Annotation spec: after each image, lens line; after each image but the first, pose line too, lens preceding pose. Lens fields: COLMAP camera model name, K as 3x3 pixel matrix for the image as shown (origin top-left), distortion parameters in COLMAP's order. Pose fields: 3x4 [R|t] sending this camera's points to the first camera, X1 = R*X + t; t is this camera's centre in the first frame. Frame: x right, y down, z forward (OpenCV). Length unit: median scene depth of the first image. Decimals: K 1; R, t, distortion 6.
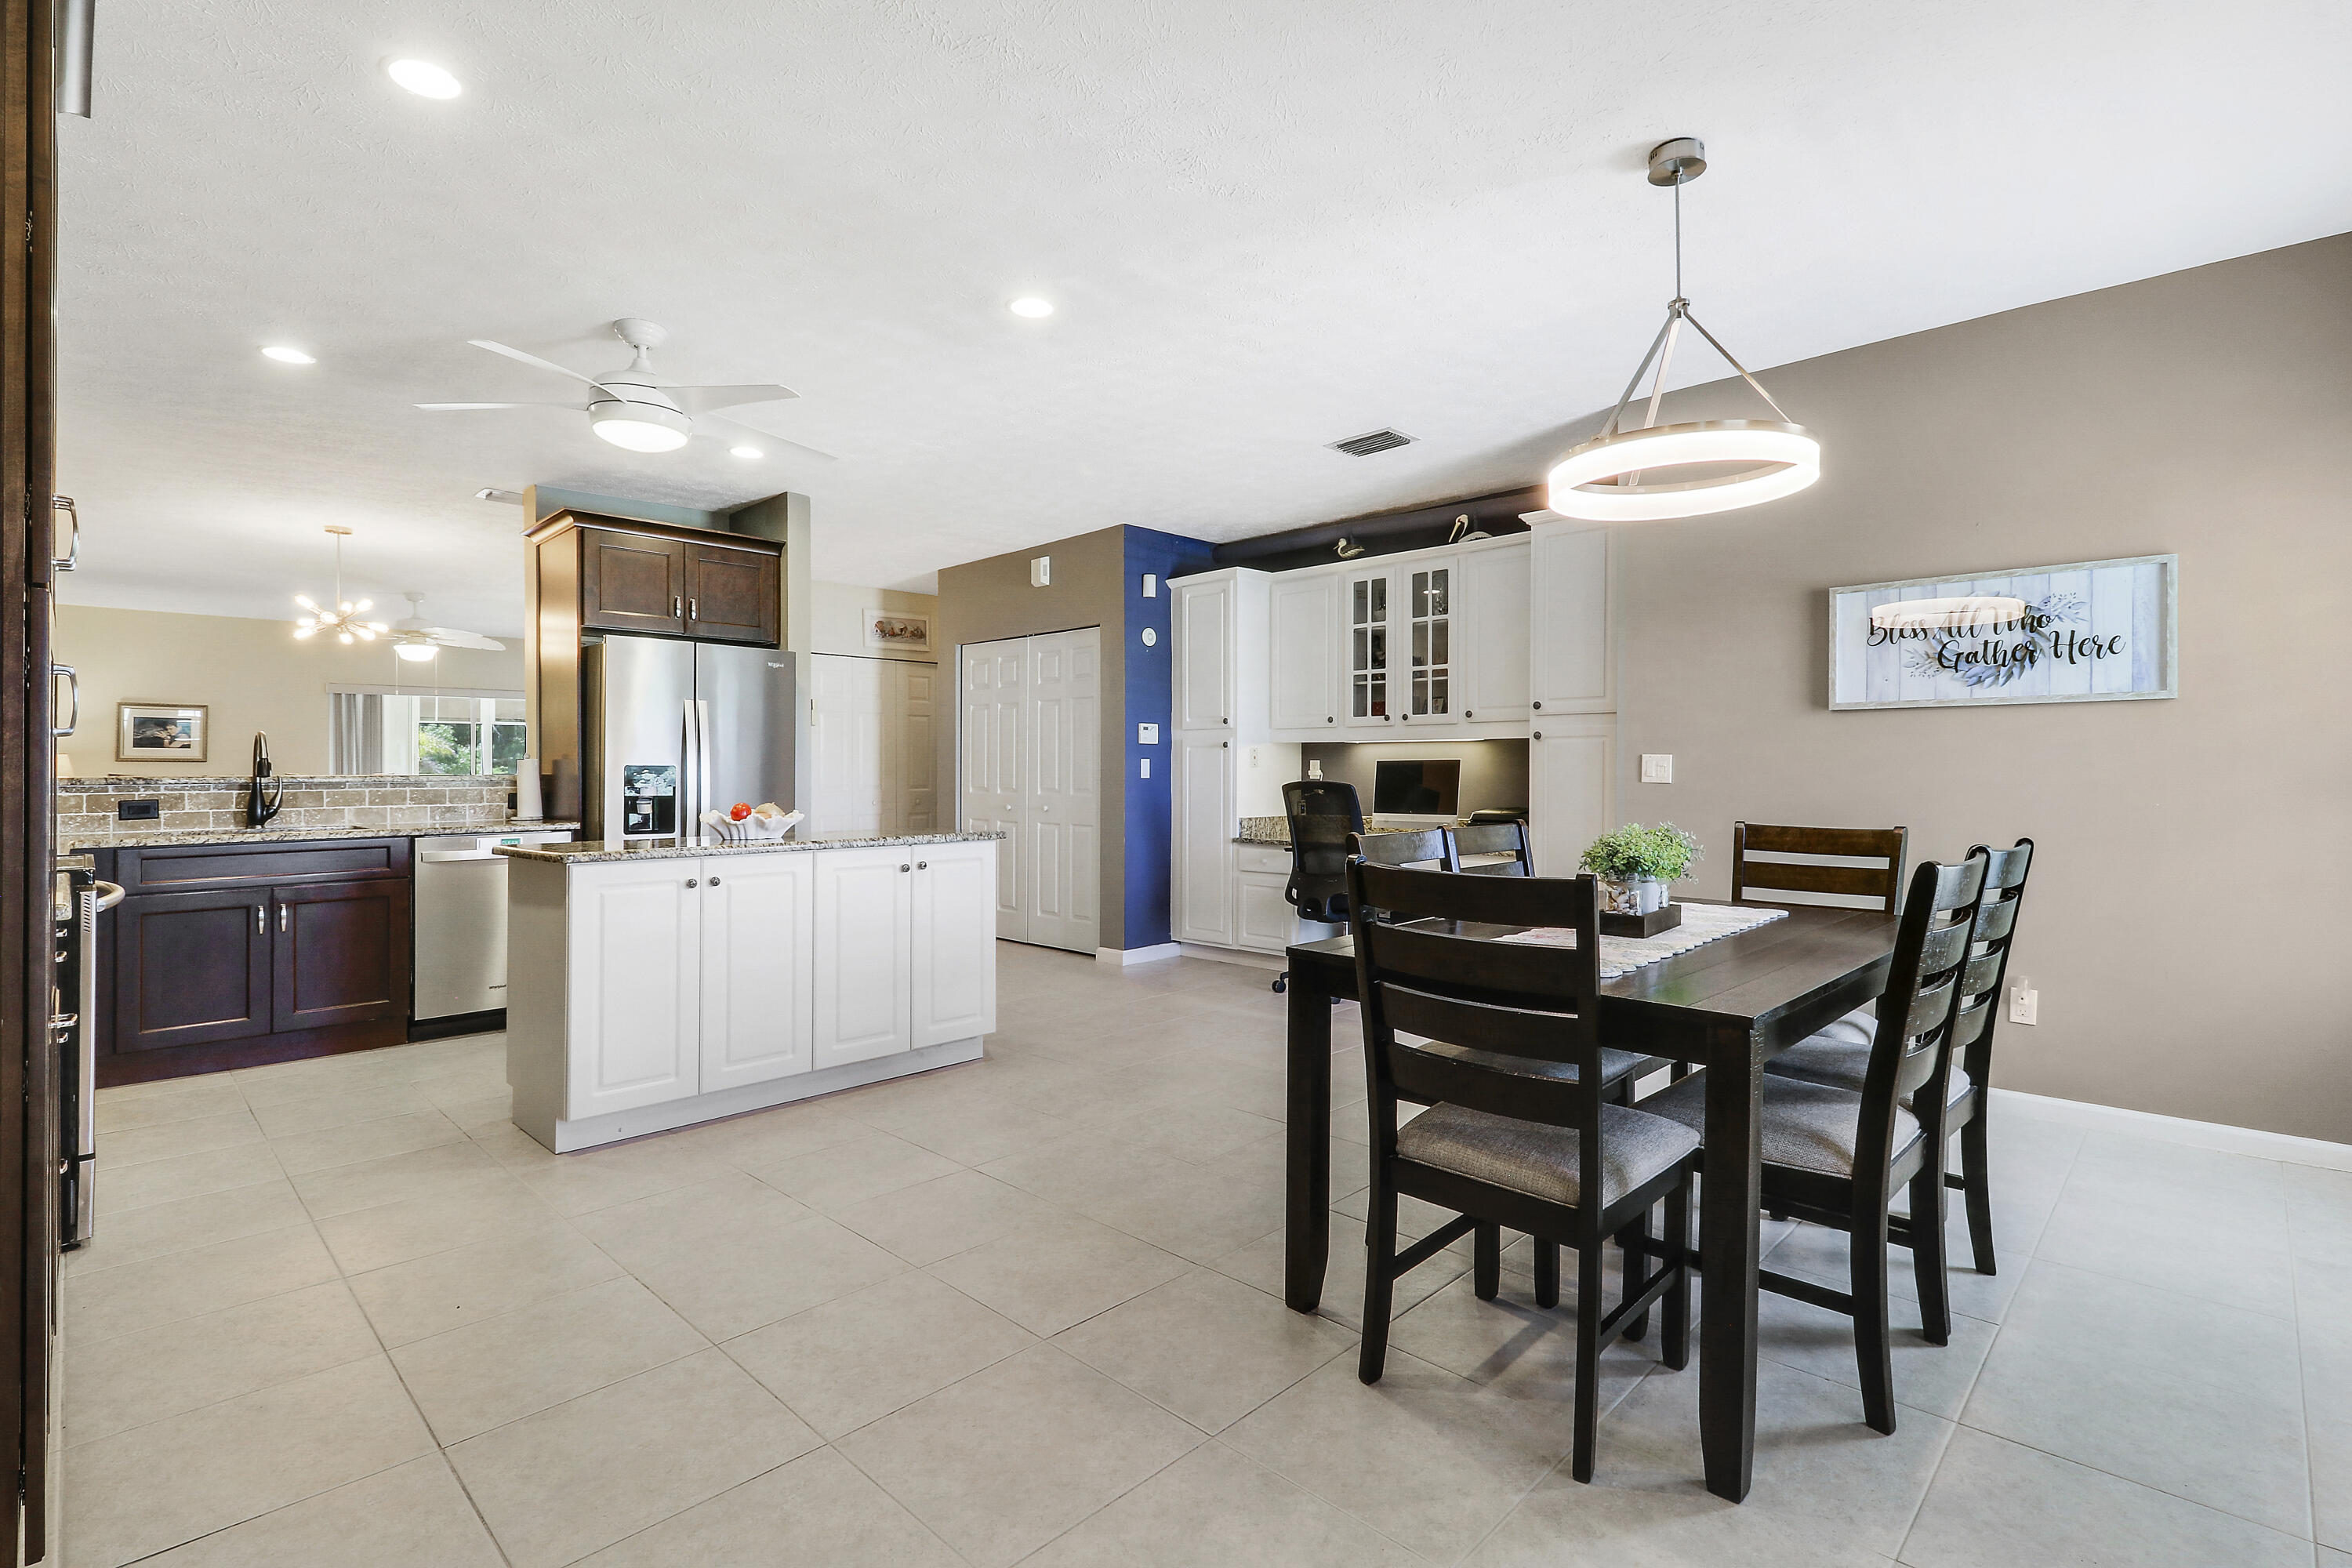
lens RADIAL K [[1098.4, 0, 1190.8], [0, 1098.4, 755.3], [0, 0, 1]] dist [-0.001897, -0.013653]
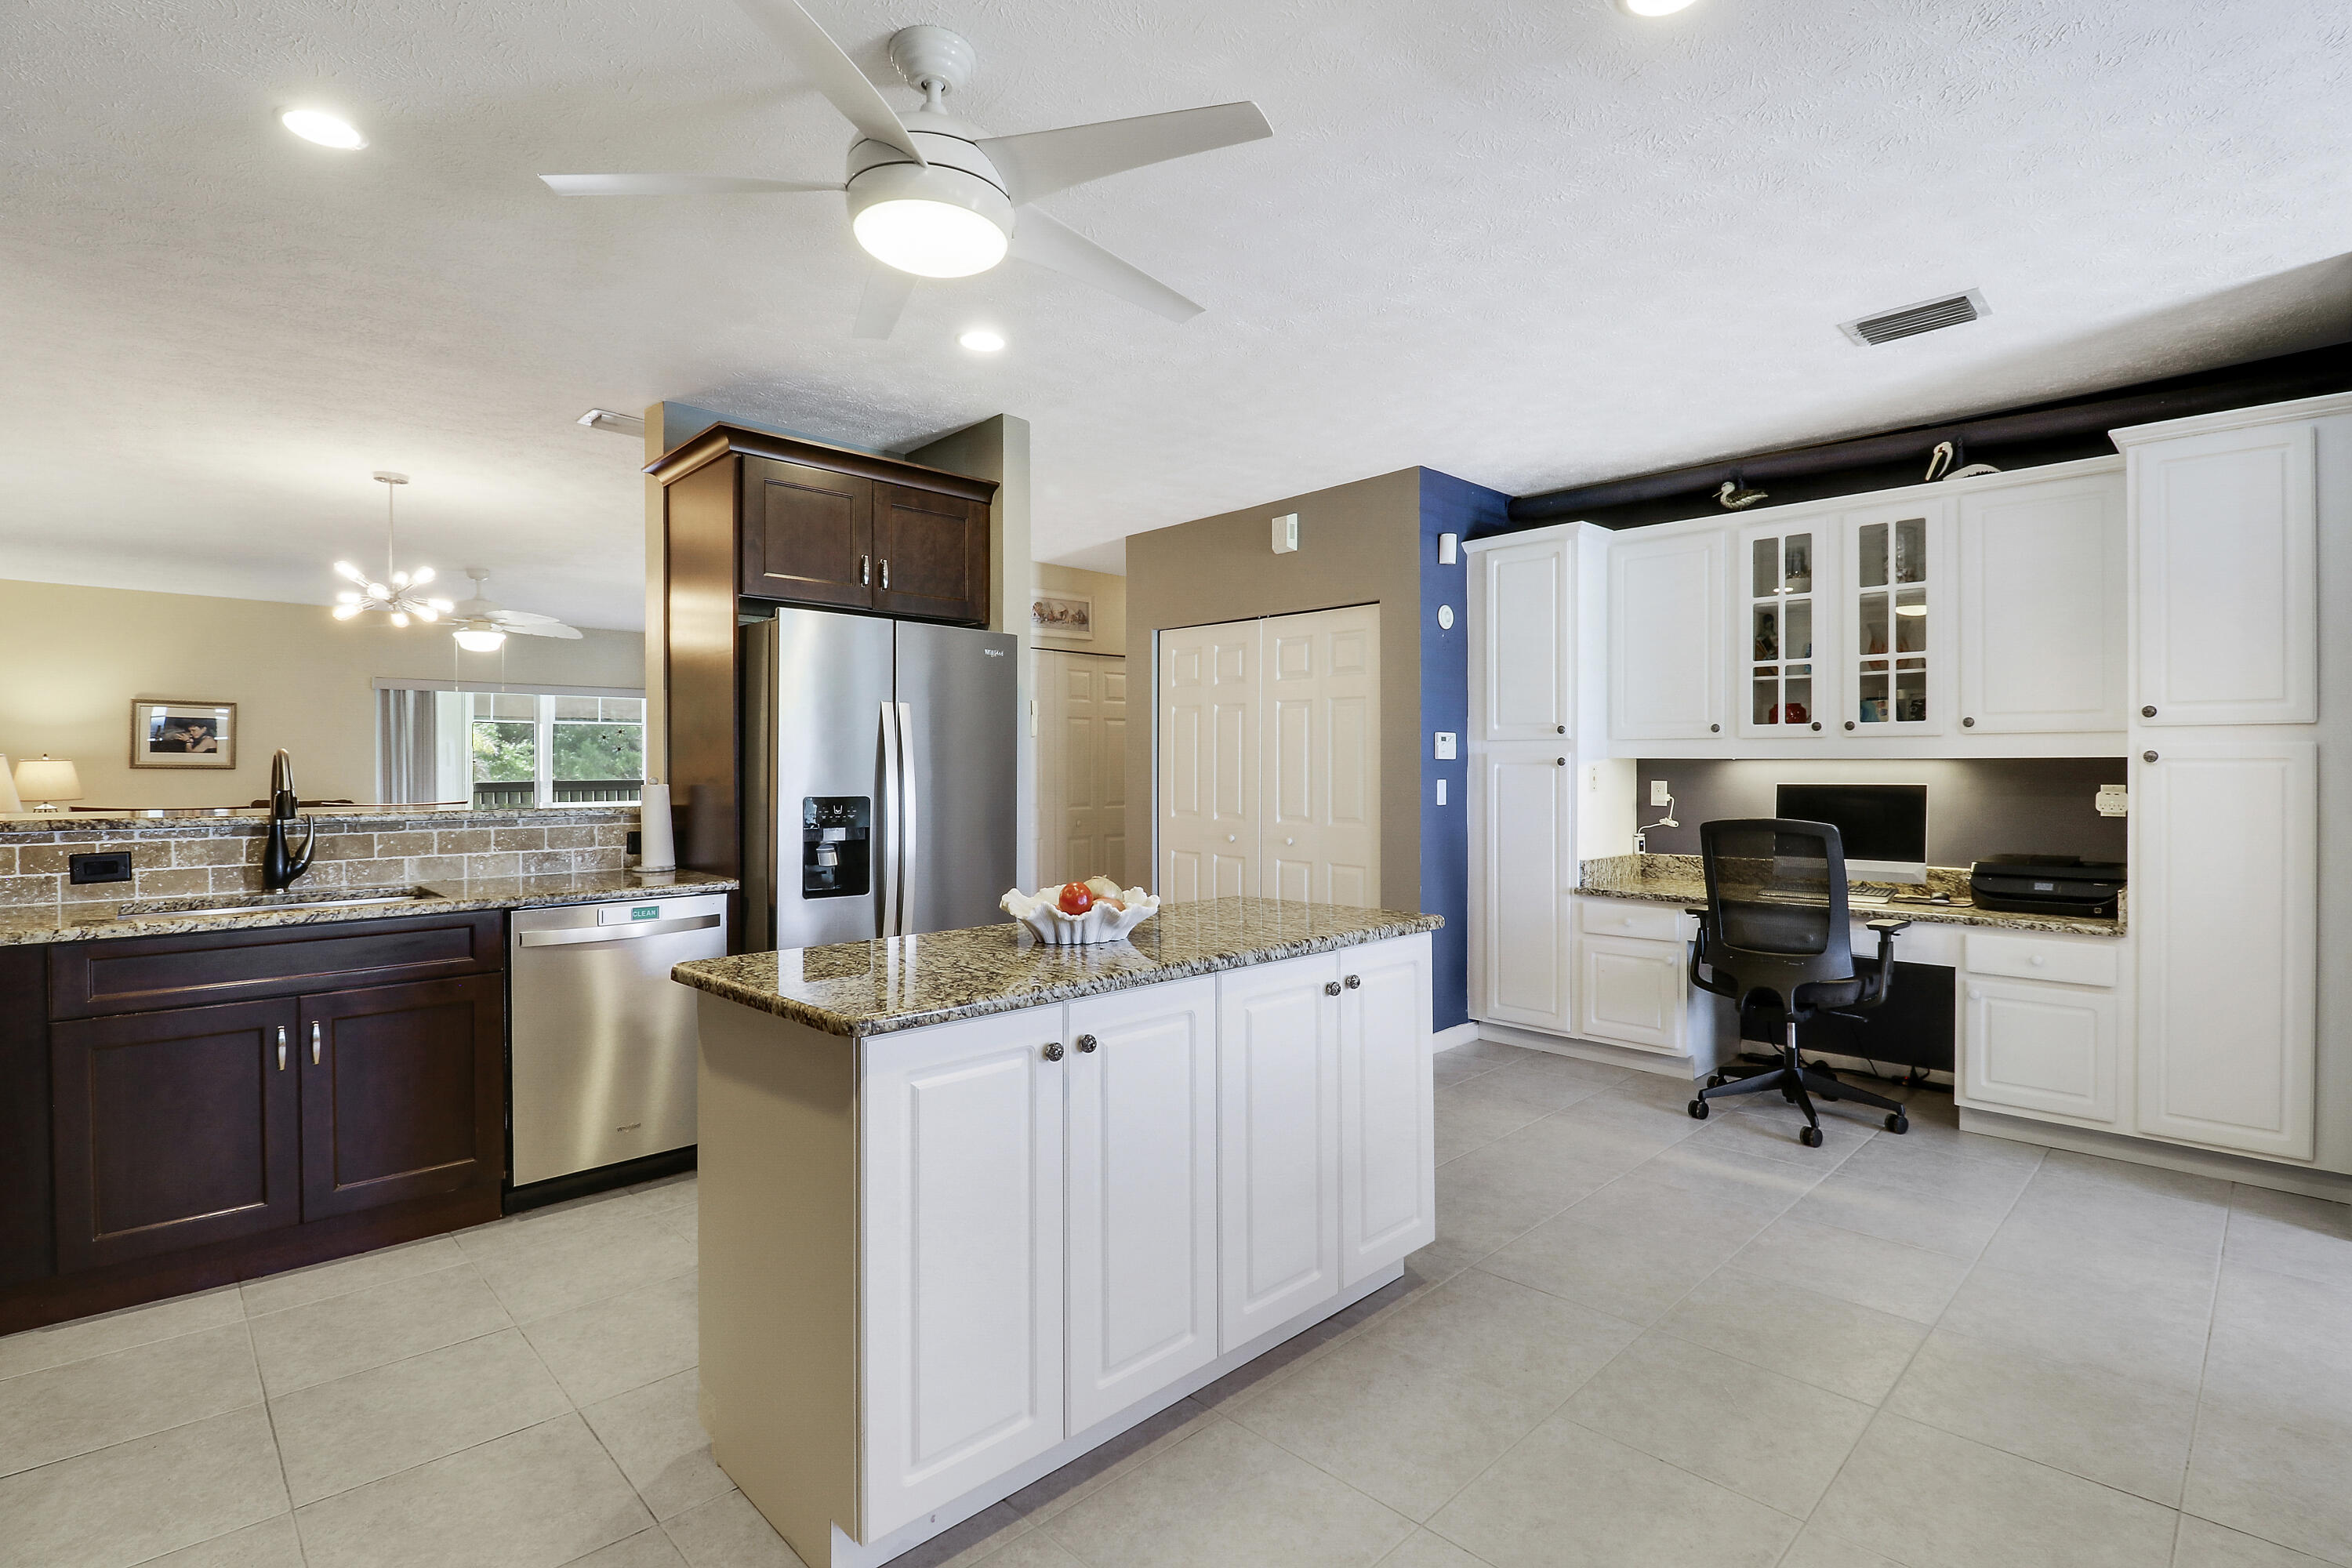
lens RADIAL K [[1095.2, 0, 1173.9], [0, 1095.2, 752.1], [0, 0, 1]] dist [-0.000666, -0.010399]
pose [[0.999431, 0.002788, -0.033620, -0.221514], [-0.002741, 0.999995, 0.001447, -0.017830], [0.033624, -0.001354, 0.999434, 0.272304]]
